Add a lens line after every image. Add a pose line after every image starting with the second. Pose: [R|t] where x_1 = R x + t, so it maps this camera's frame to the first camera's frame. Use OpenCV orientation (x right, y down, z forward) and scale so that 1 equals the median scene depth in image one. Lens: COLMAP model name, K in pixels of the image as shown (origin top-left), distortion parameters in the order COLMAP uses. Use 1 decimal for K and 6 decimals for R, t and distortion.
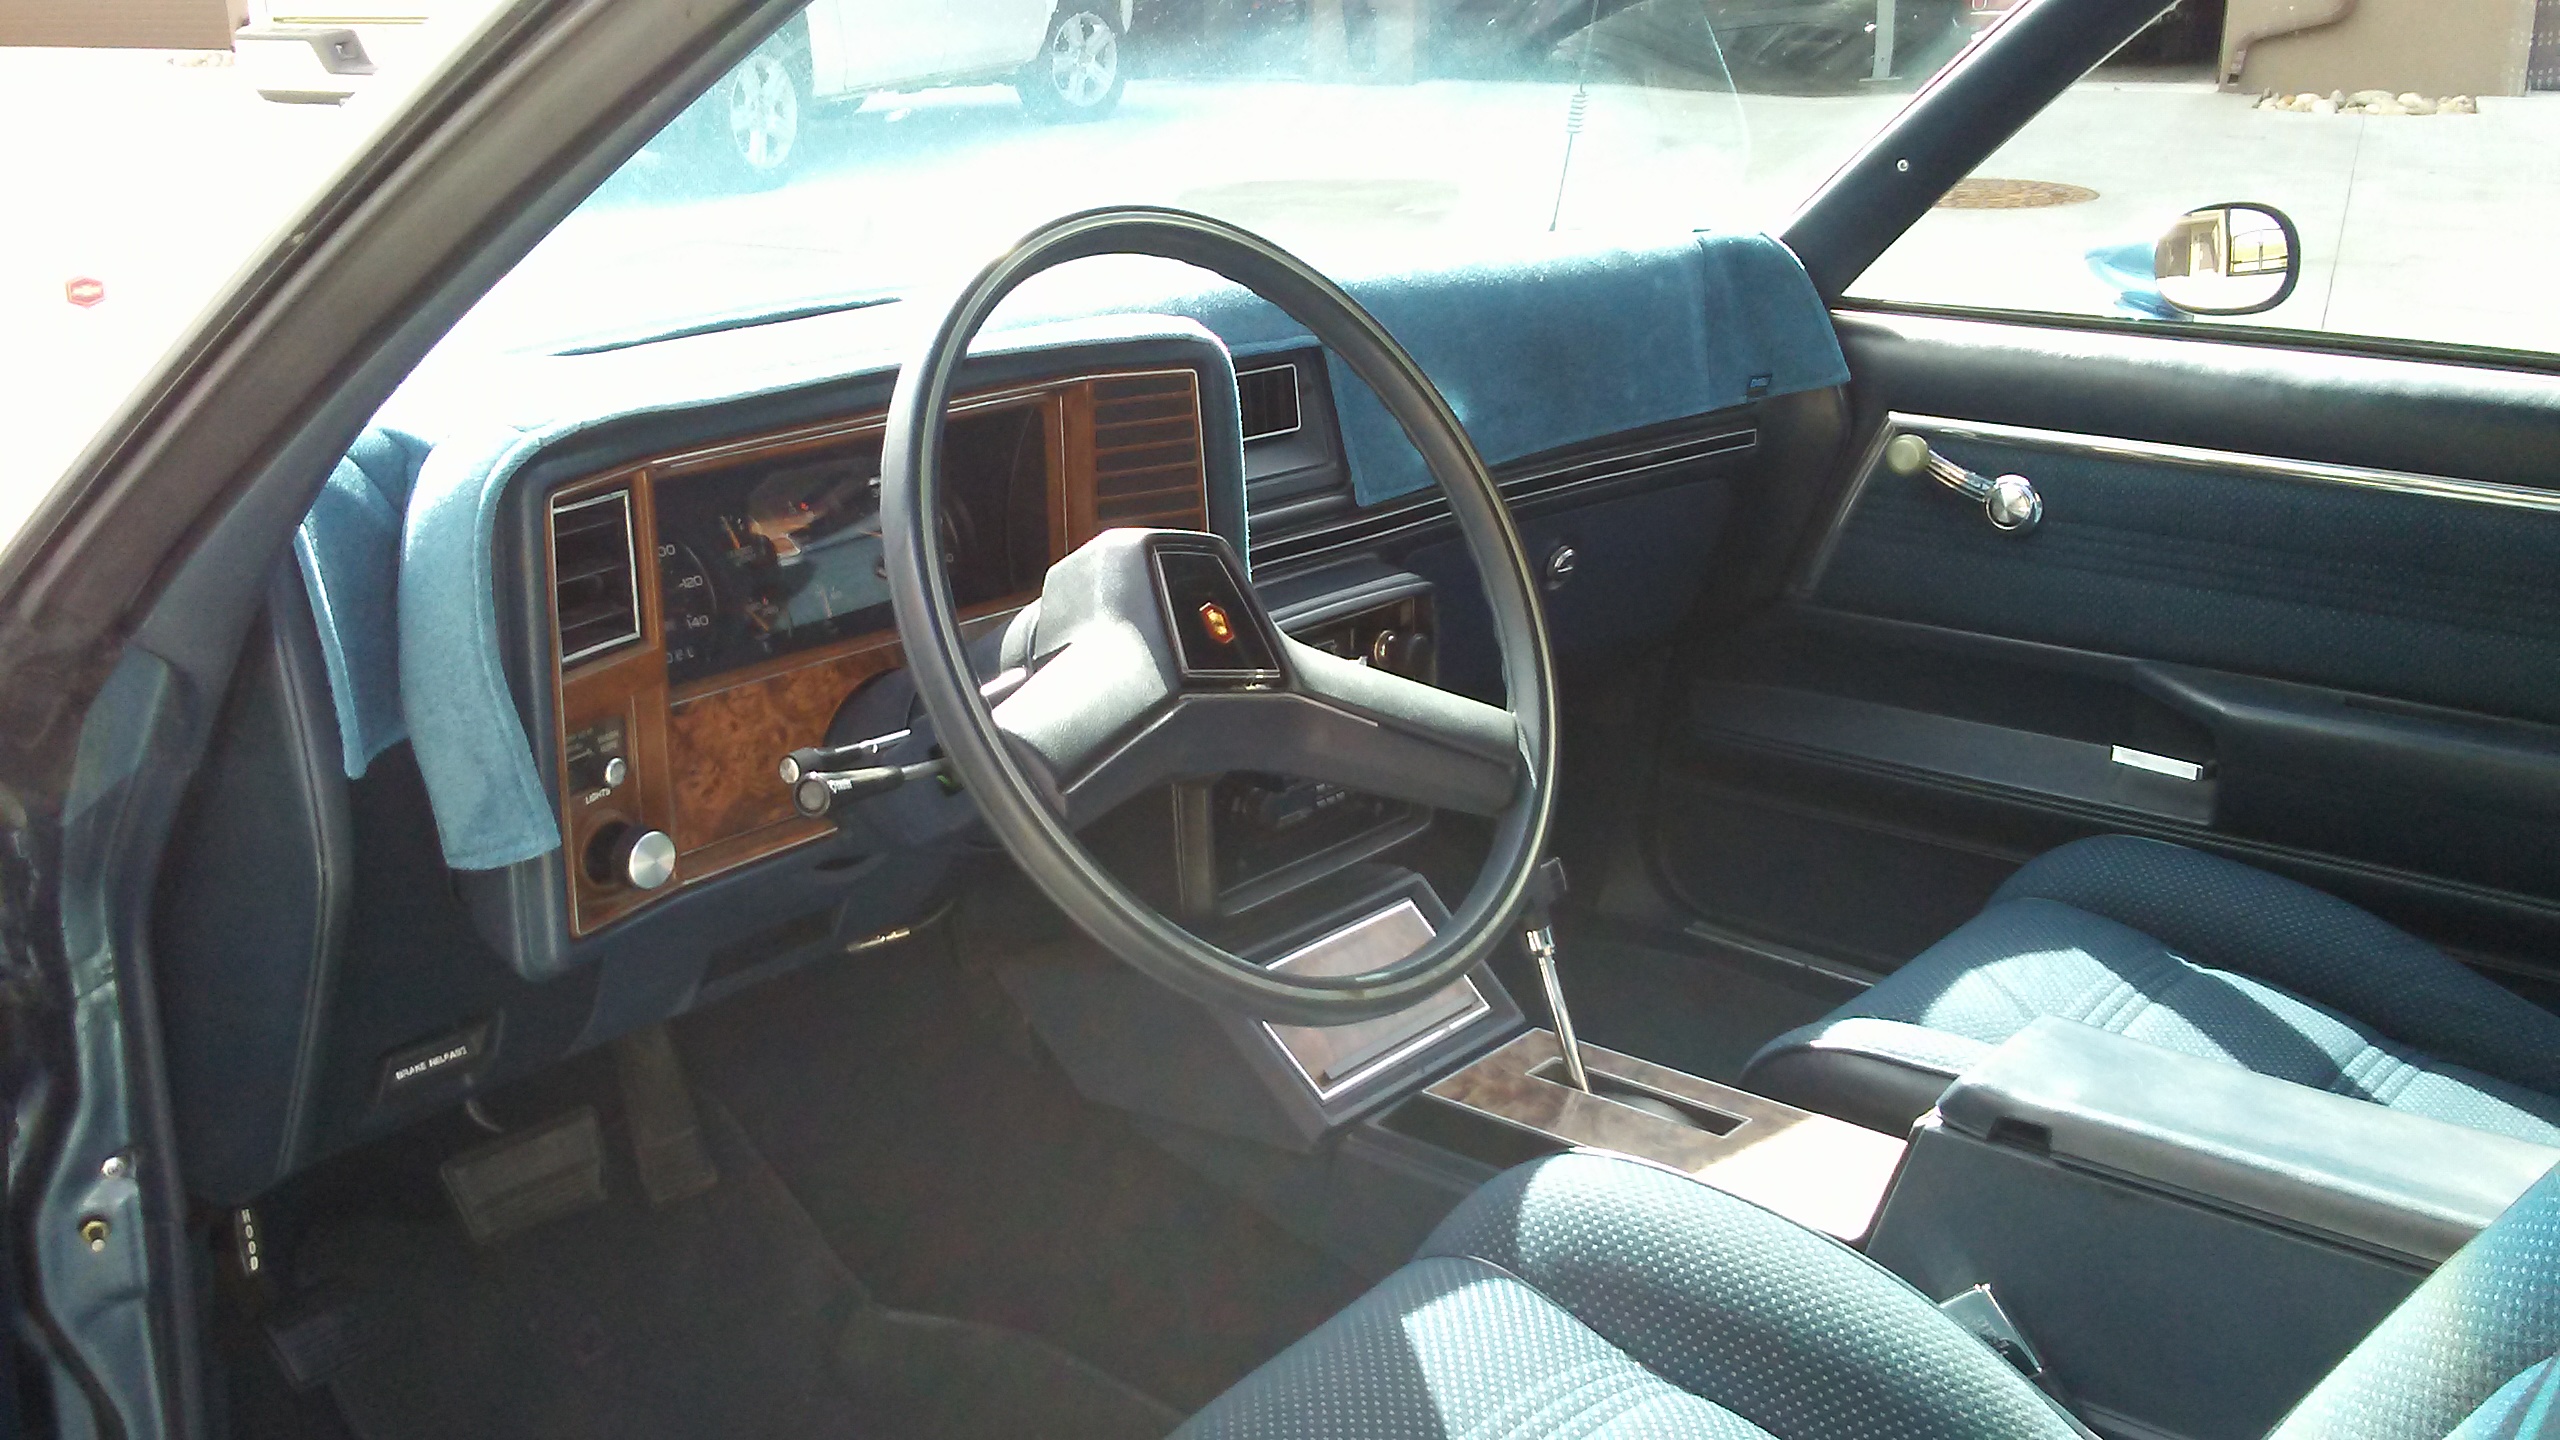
lens RADIAL K [[1934.7, 0, 1280.0], [0, 1934.7, 720.0], [0, 0, 1]] dist [0.026172, -0.001509]
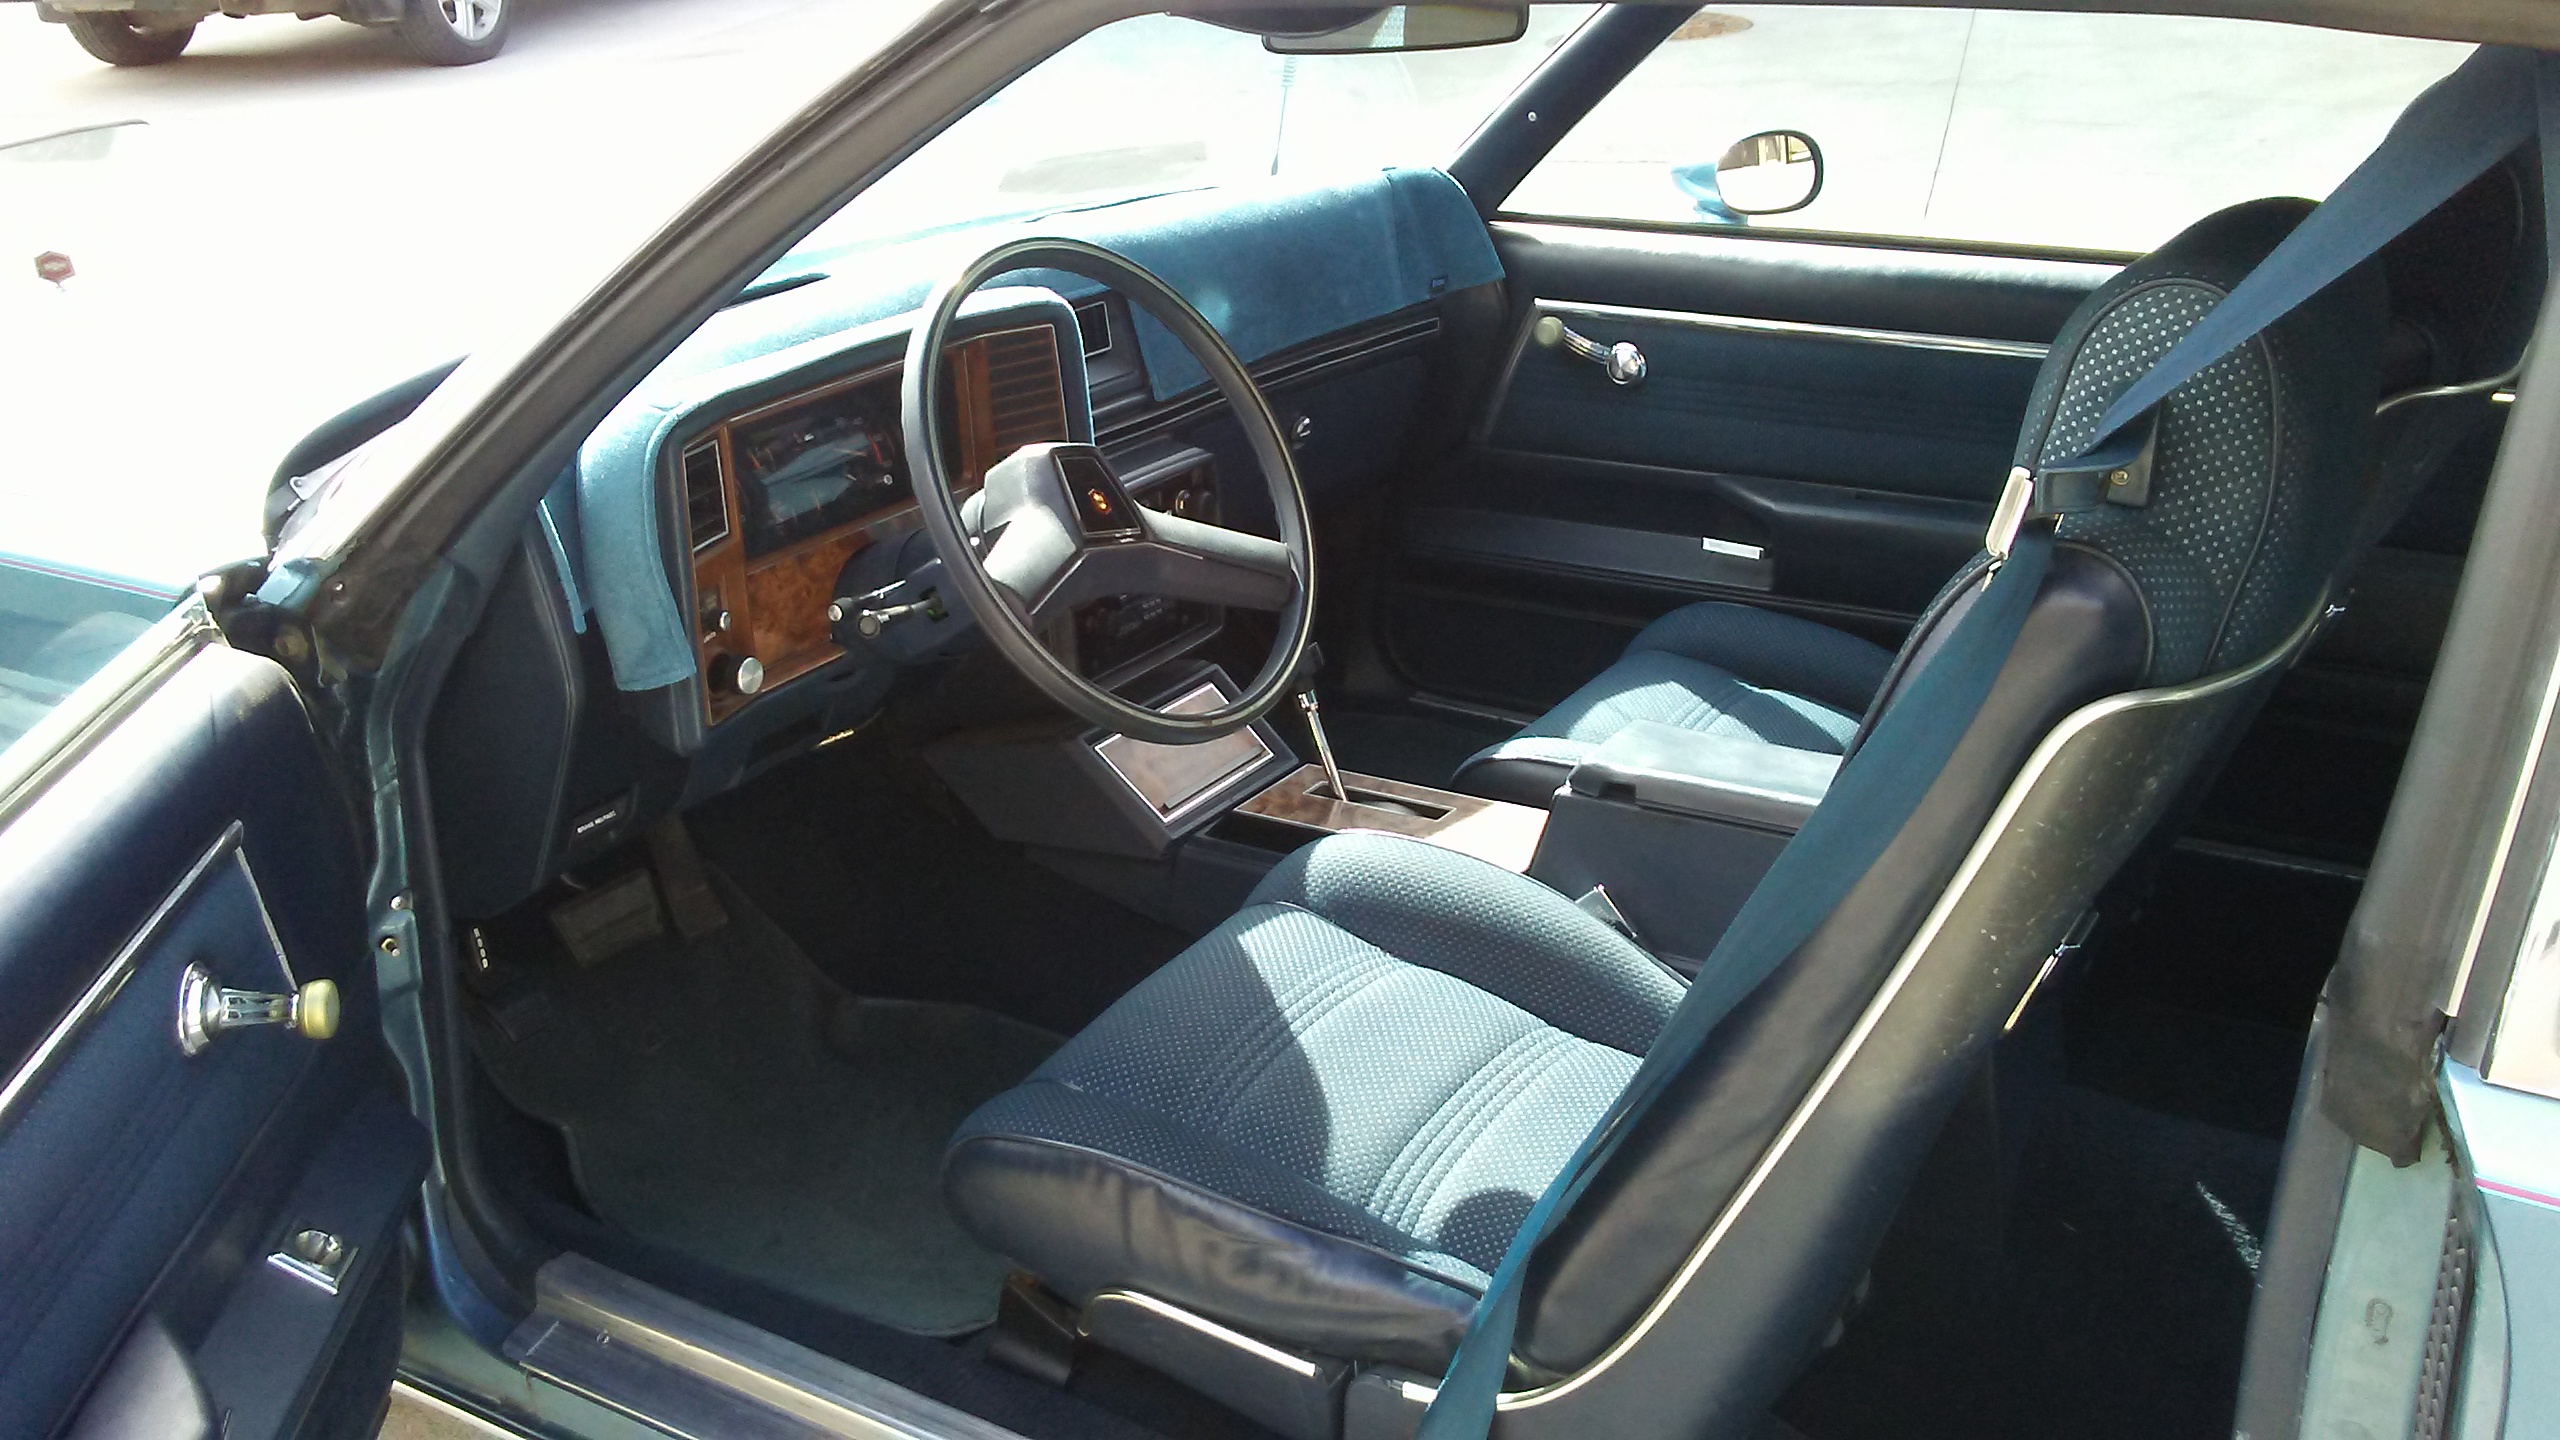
lens RADIAL K [[2431.8, 0, 1280.0], [0, 2431.8, 720.0], [0, 0, 1]] dist [0.103193, -0.242549]
pose [[0.987485, -0.075354, 0.138543, -0.139083], [0.065296, 0.994985, 0.075765, -0.010673], [-0.143558, -0.065770, 0.987454, -0.794144]]
